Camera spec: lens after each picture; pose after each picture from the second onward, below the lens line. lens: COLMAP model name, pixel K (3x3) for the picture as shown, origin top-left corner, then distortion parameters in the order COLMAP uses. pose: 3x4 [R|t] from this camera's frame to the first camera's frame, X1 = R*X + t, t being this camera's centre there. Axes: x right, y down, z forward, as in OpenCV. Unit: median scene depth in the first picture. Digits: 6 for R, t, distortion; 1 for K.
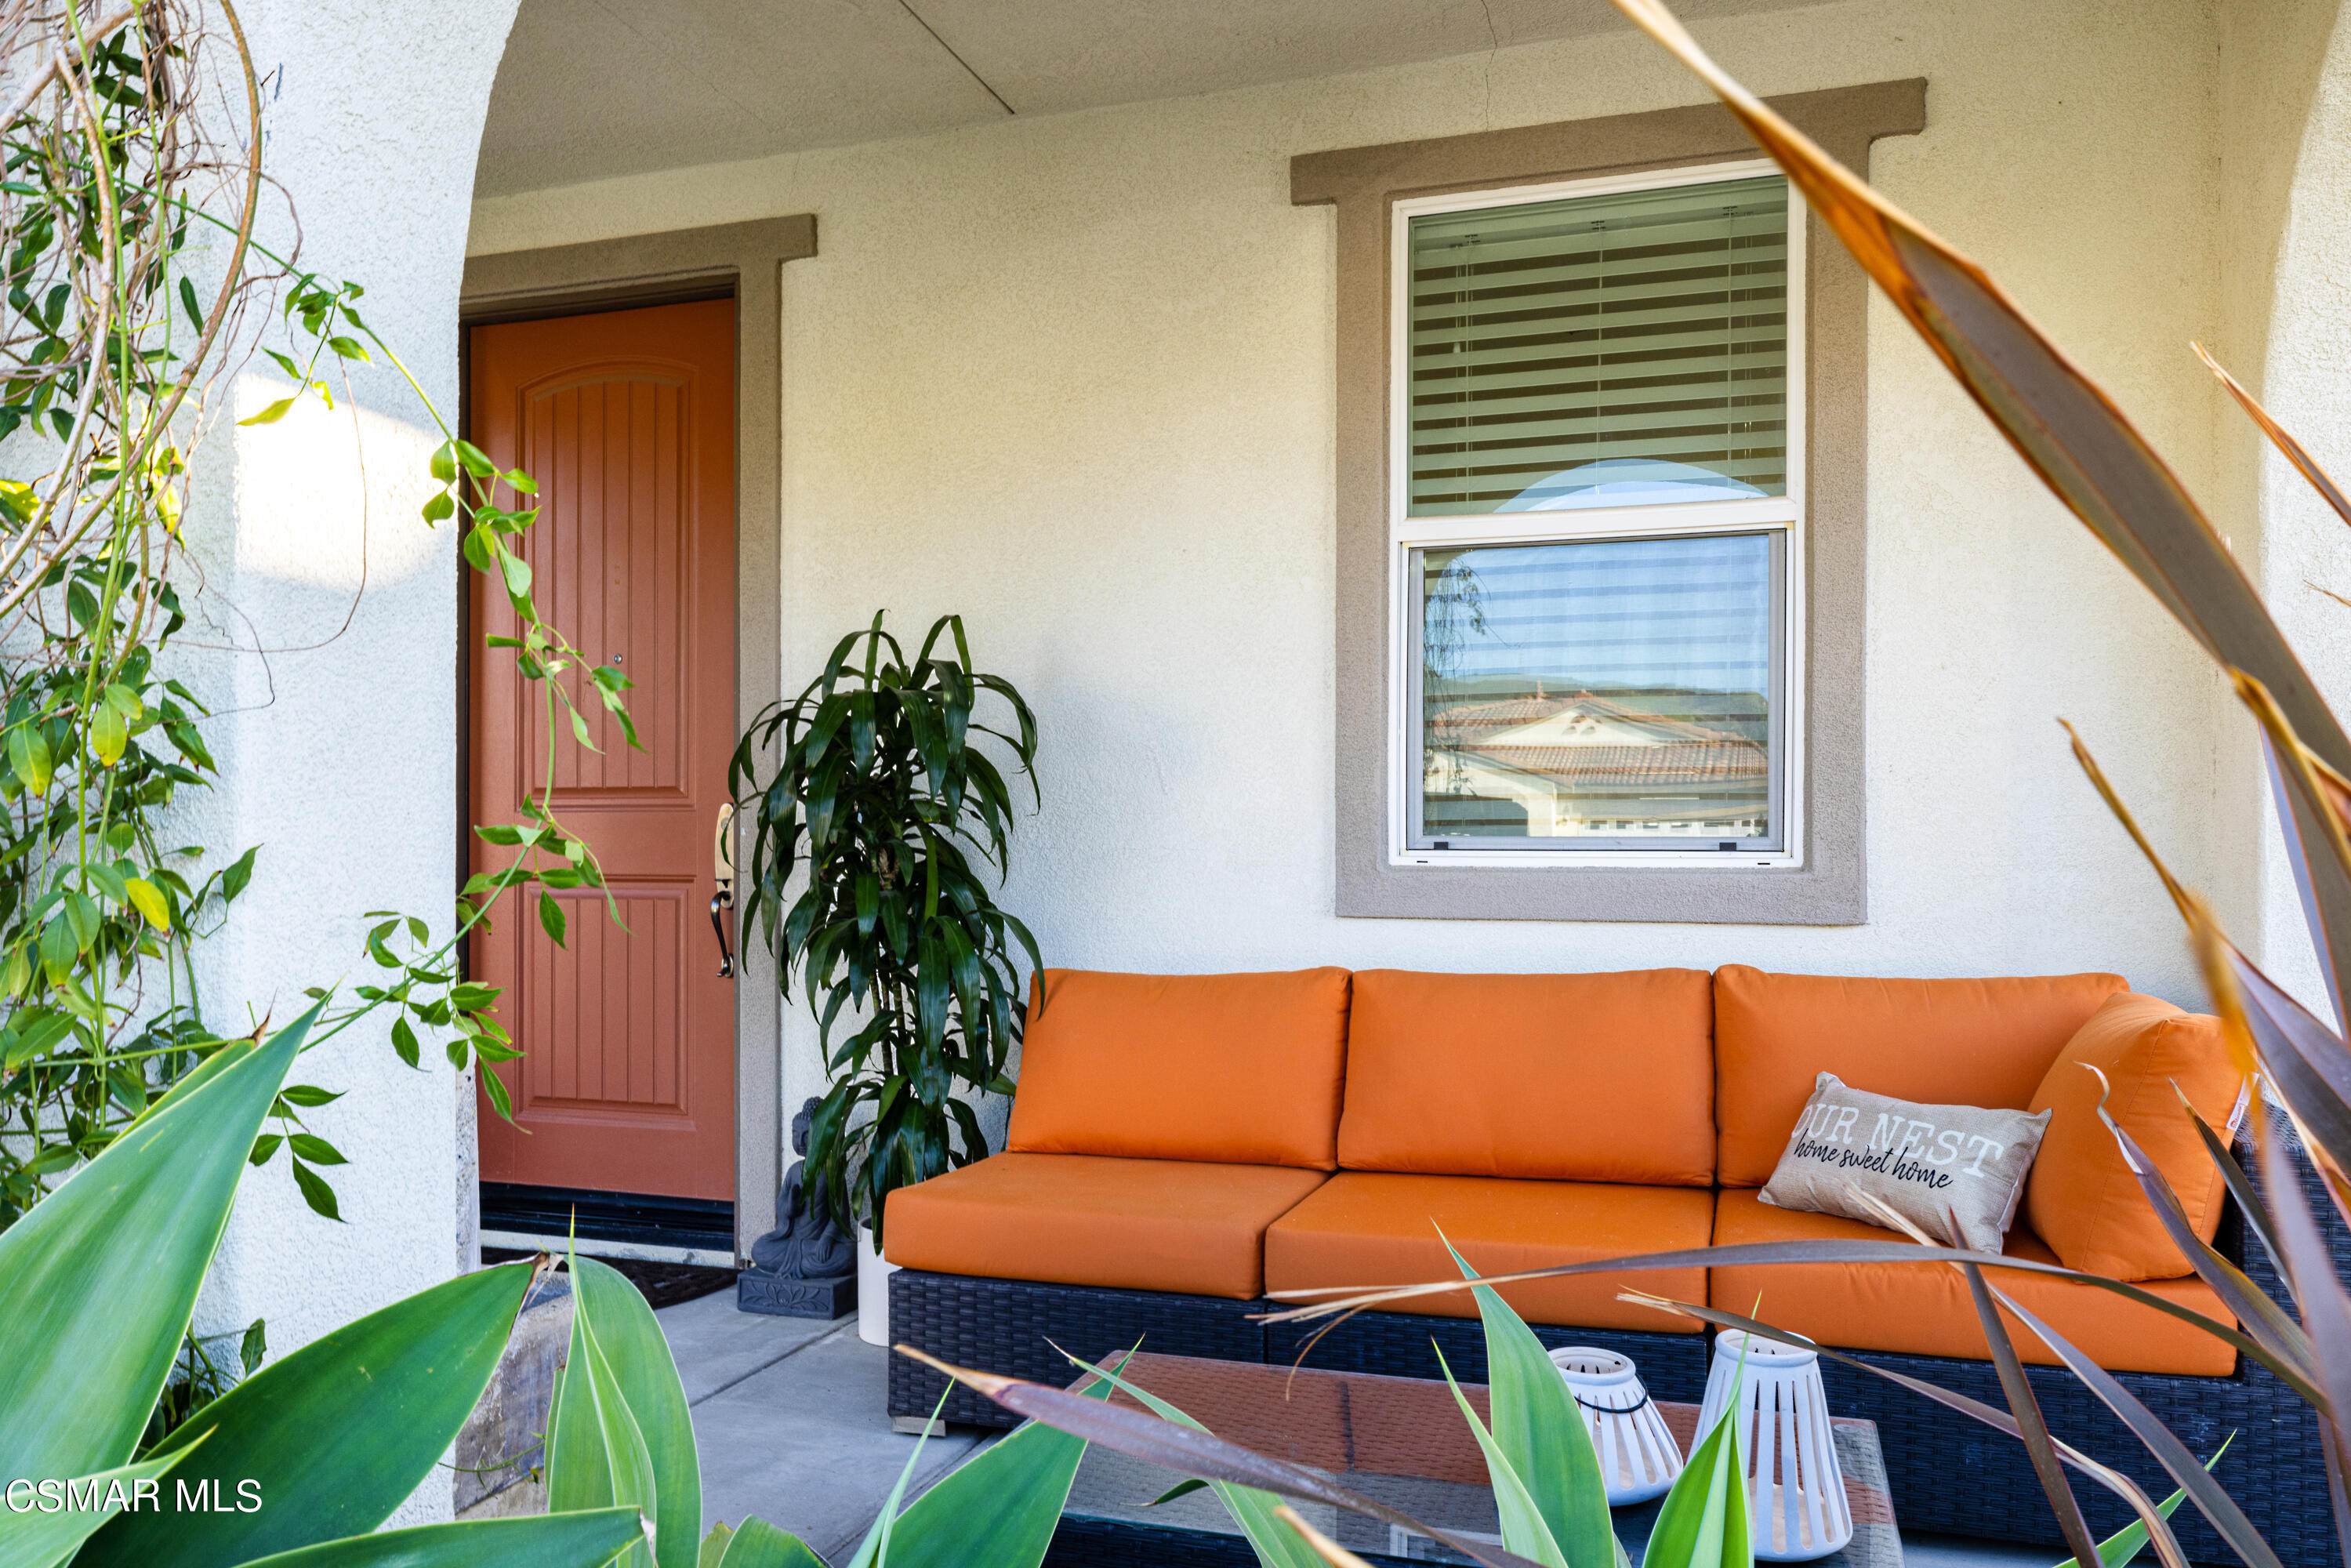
lens RADIAL K [[1747.5, 0, 1175.5], [0, 1747.5, 784.0], [0, 0, 1]] dist [0.004212, 0.000531]
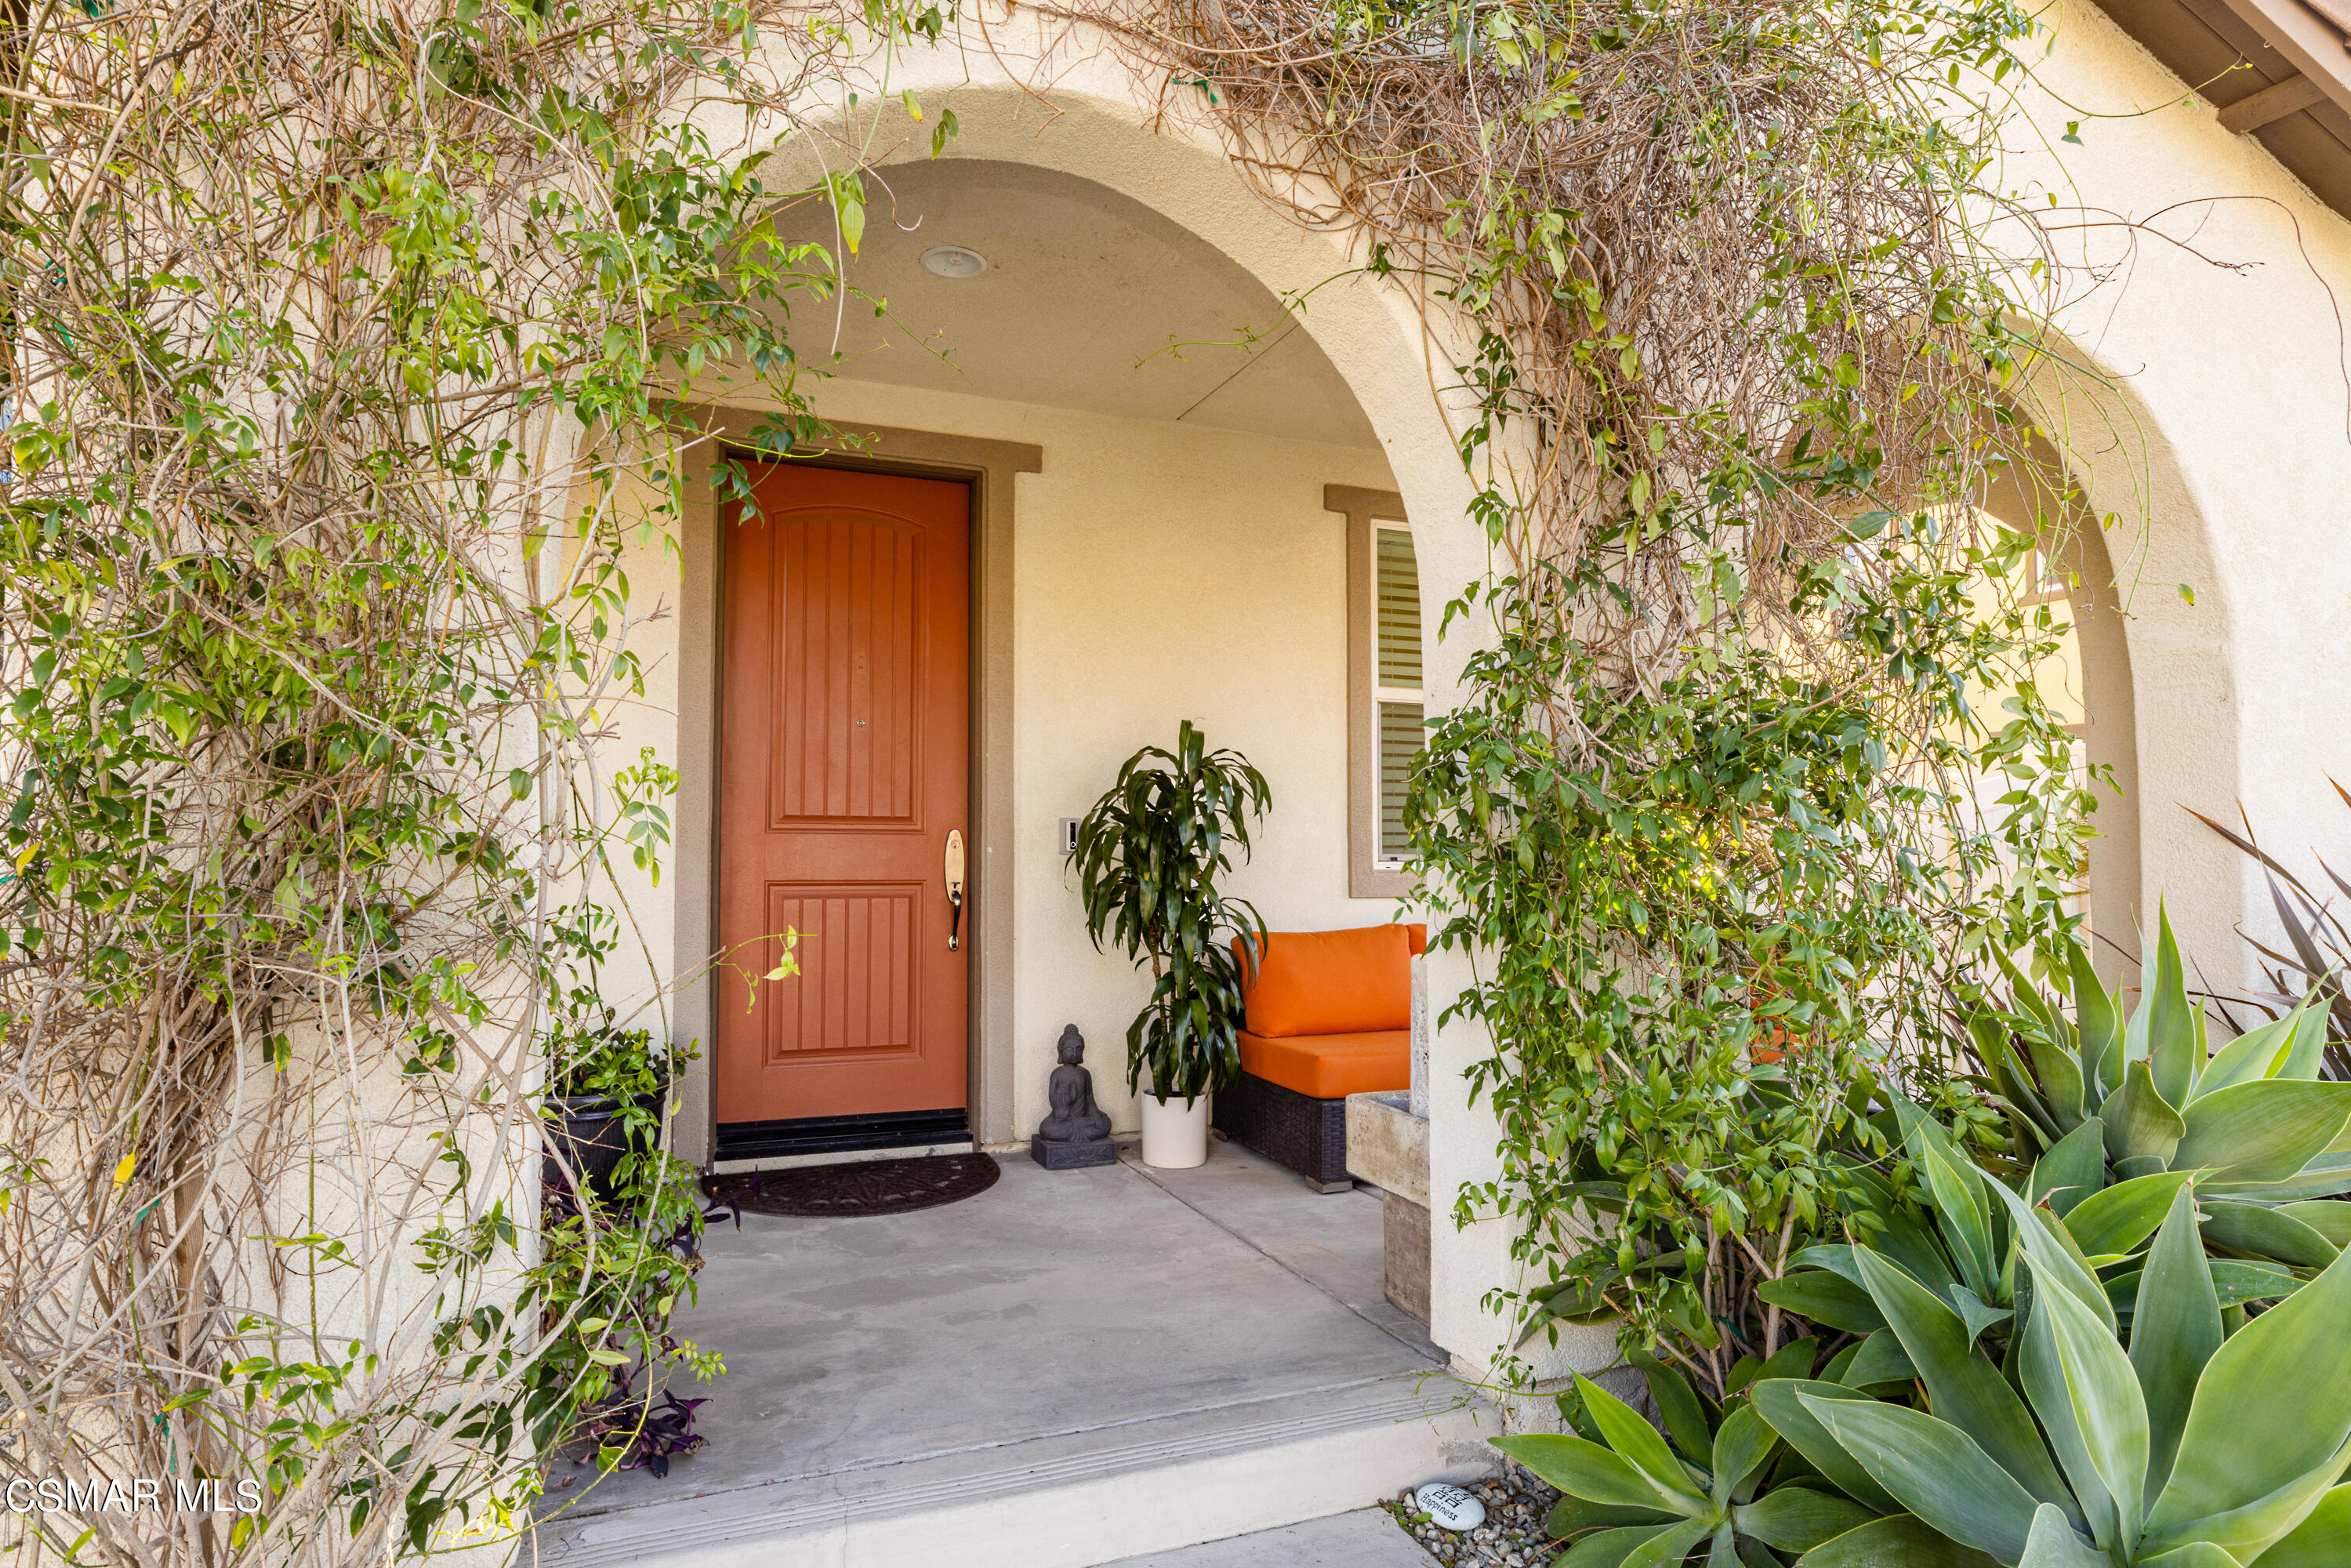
lens RADIAL K [[1219.2, 0, 1178.1], [0, 1219.2, 771.4], [0, 0, 1]] dist [0.000472, 0.000289]
pose [[0.772362, 0.050483, 0.633174, -0.772183], [-0.018570, 0.998205, -0.056934, 0.017339], [-0.634911, 0.032216, 0.771913, 0.107291]]
